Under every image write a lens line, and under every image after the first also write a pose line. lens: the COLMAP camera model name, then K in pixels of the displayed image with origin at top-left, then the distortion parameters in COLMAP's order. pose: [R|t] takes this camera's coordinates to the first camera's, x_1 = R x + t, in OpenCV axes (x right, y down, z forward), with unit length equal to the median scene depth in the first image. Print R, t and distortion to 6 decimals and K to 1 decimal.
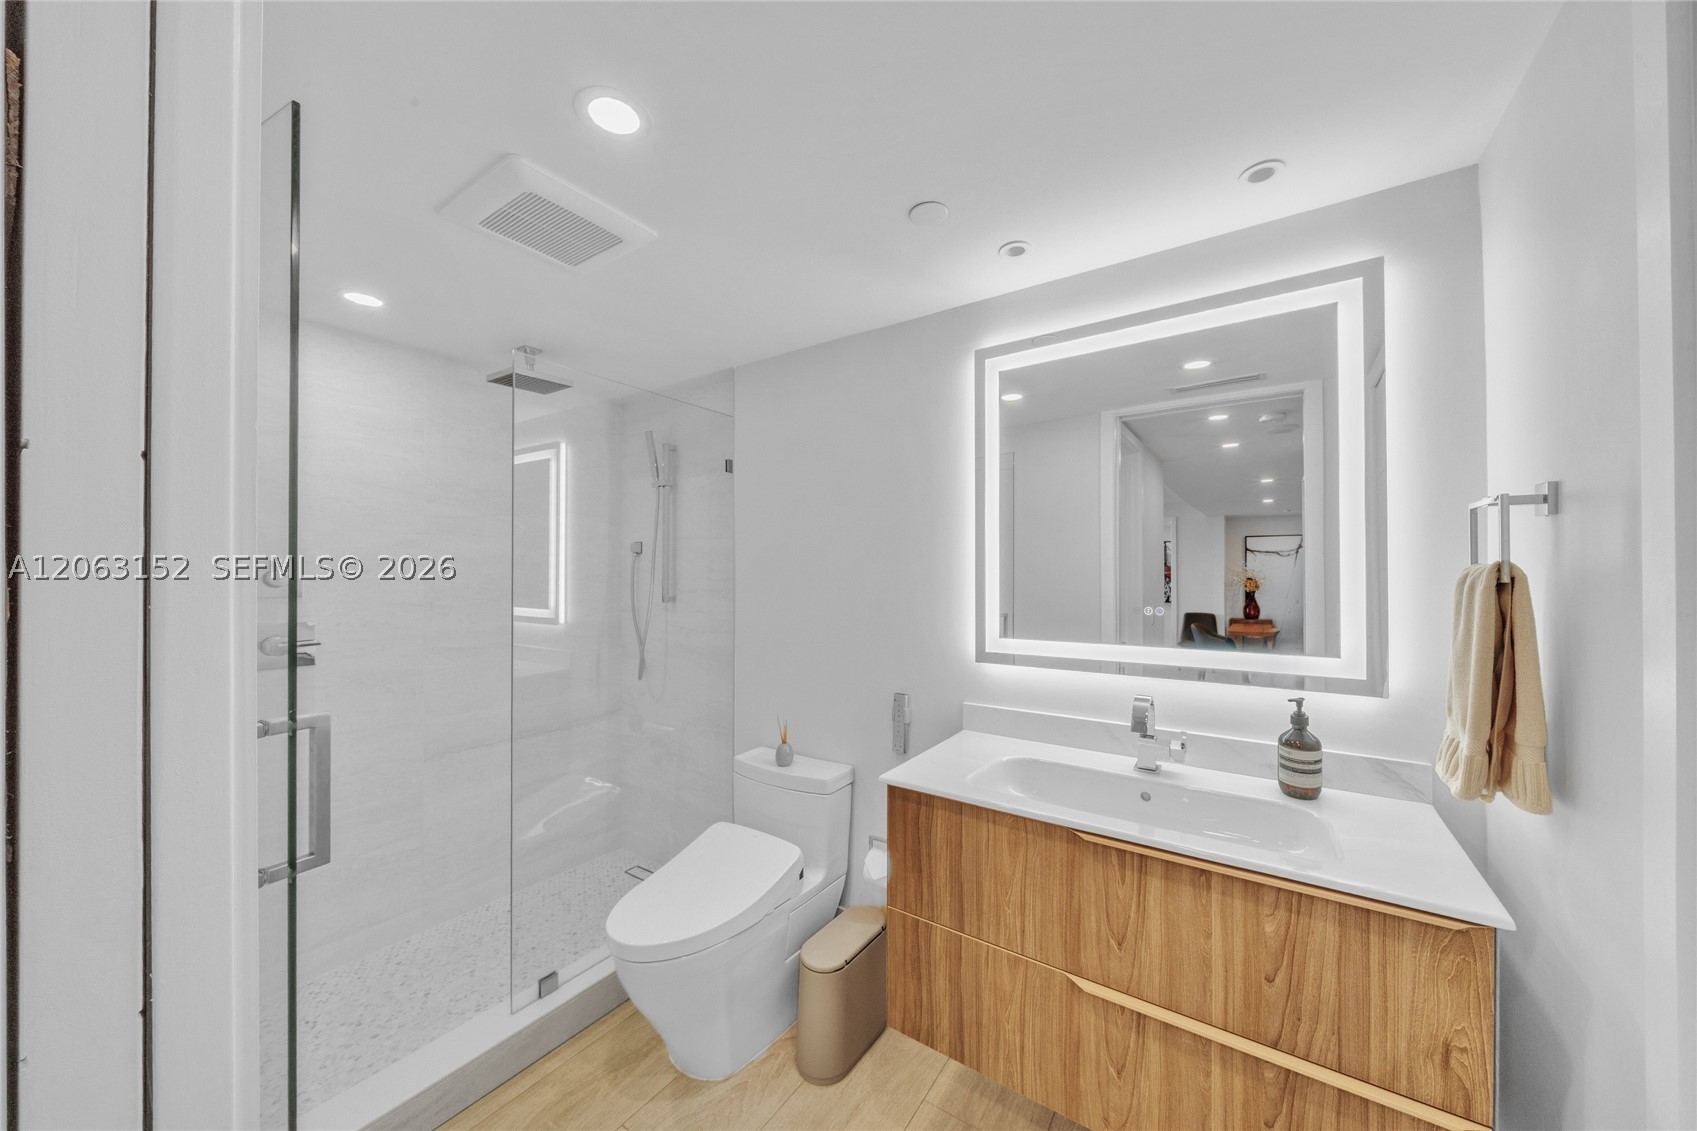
lens RADIAL K [[588.6, 0, 848.5], [0, 588.6, 565.5], [0, 0, 1]] dist [-0.010778, -0.000003]
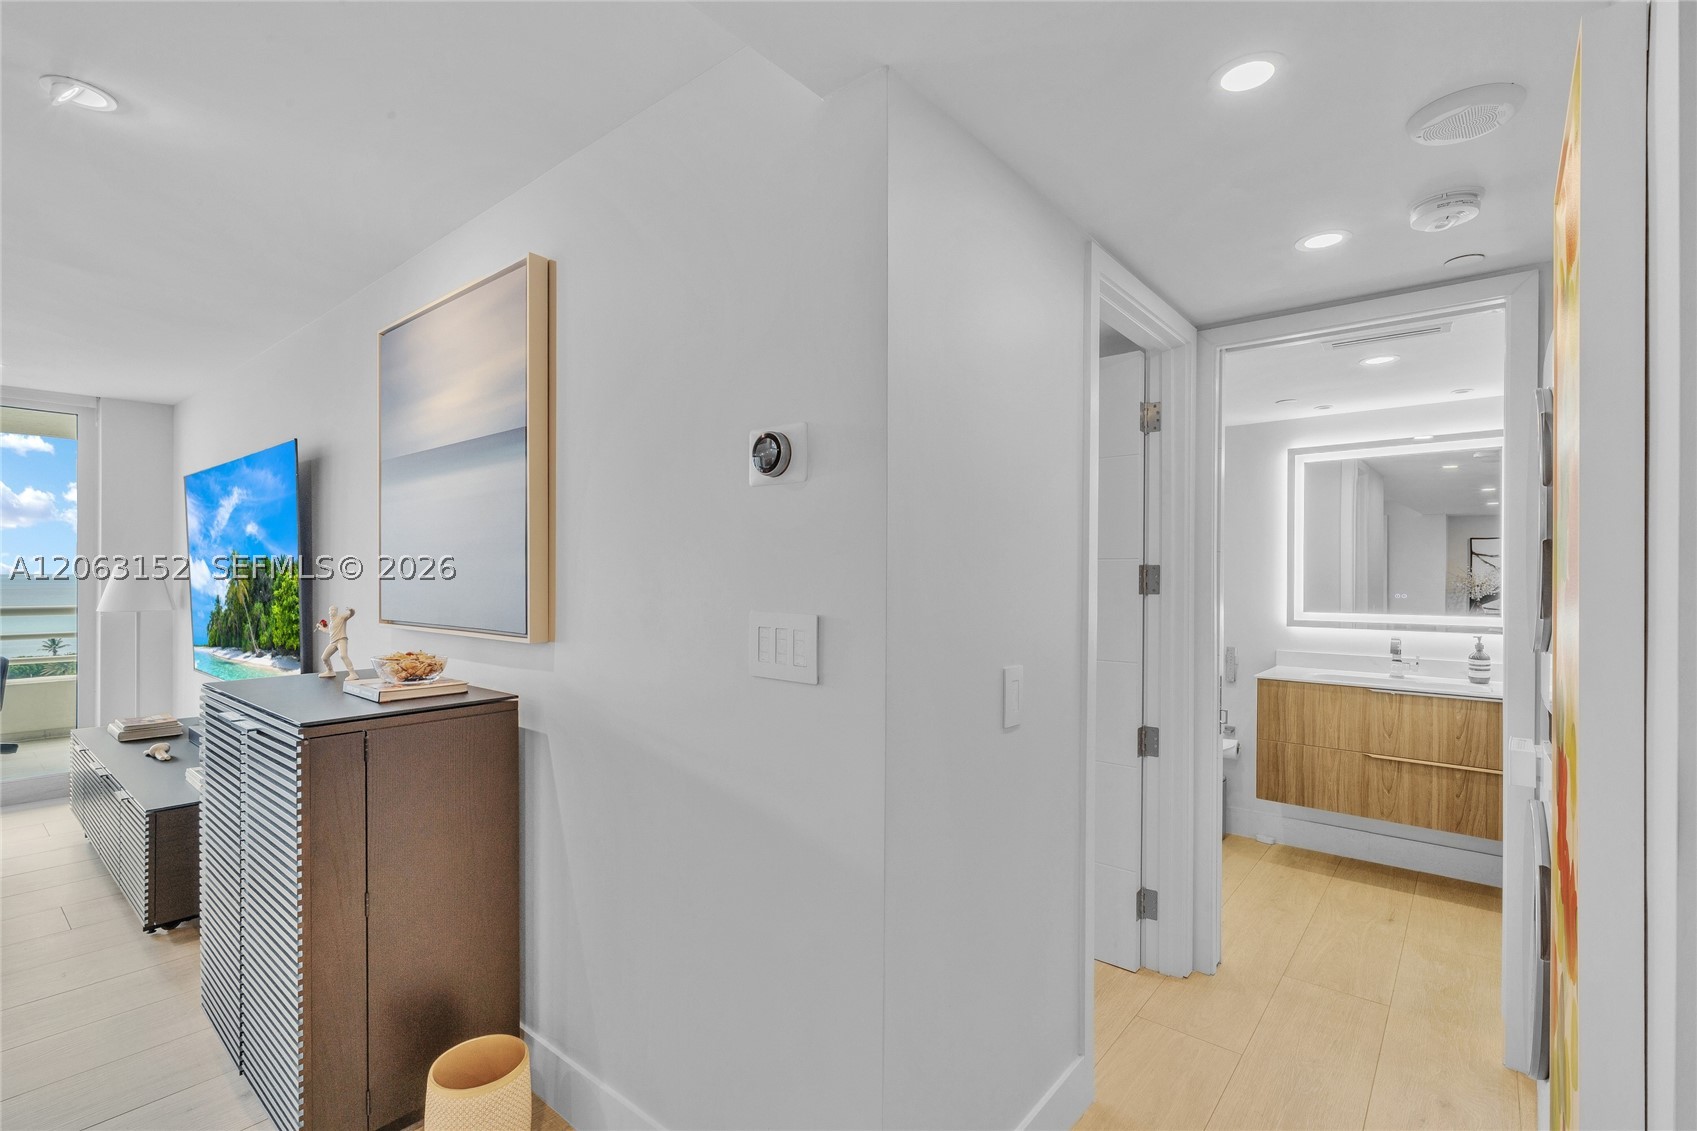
lens RADIAL K [[721.5, 0, 848.8], [0, 721.5, 574.1], [0, 0, 1]] dist [-0.000773, -0.000029]
pose [[0.992533, 0.007588, -0.121743, -1.182516], [-0.006156, 0.999908, 0.012127, -0.014858], [0.121824, -0.011287, 0.992488, -1.874987]]
